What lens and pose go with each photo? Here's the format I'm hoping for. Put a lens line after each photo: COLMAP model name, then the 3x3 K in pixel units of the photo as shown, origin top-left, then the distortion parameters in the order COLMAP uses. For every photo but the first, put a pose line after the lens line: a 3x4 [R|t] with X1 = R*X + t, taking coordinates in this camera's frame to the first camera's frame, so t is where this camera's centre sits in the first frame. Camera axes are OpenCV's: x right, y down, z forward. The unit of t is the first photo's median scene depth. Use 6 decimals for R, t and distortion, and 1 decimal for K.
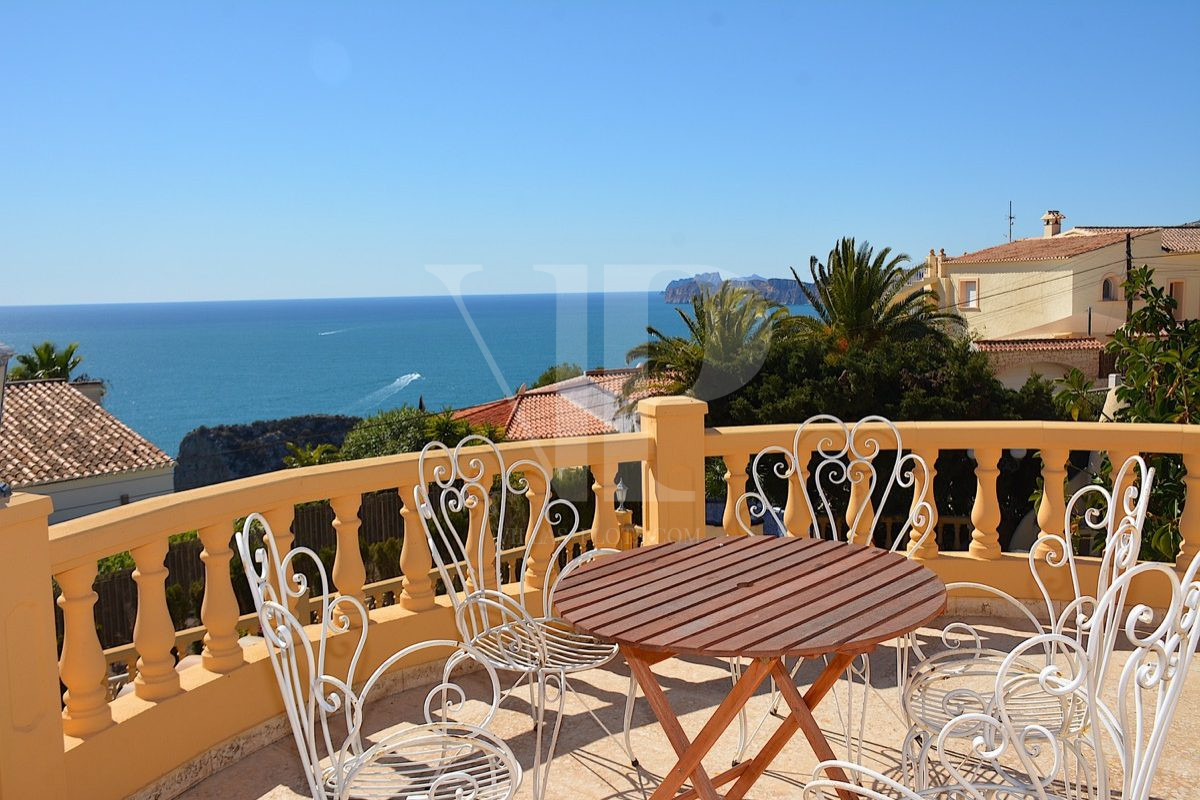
lens RADIAL K [[1213.9, 0, 600.0], [0, 1213.9, 400.0], [0, 0, 1]] dist [0.001145, 0.006073]
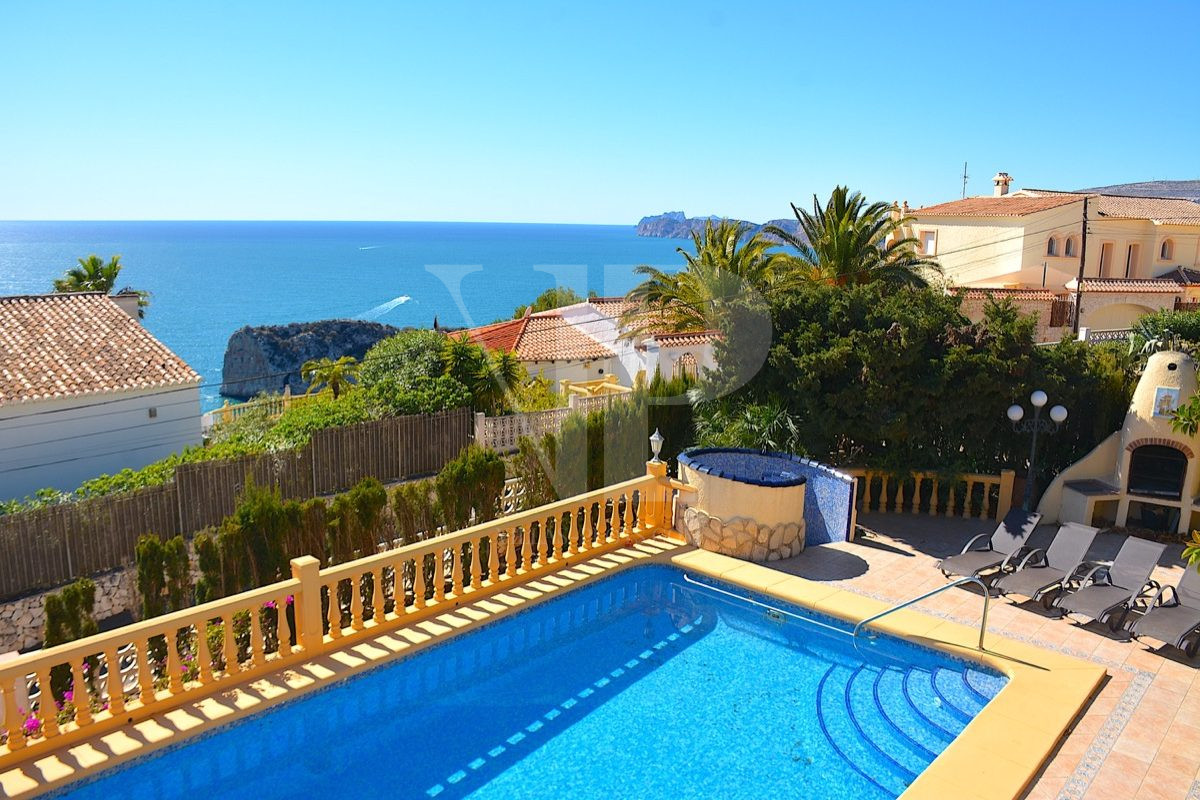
lens RADIAL K [[945.6, 0, 600.0], [0, 945.6, 400.0], [0, 0, 1]] dist [-0.102061, 0.013446]
pose [[0.998617, 0.035319, 0.038952, -0.036487], [-0.038887, 0.994716, 0.095015, -0.016401], [-0.035391, -0.096399, 0.994713, 0.178928]]
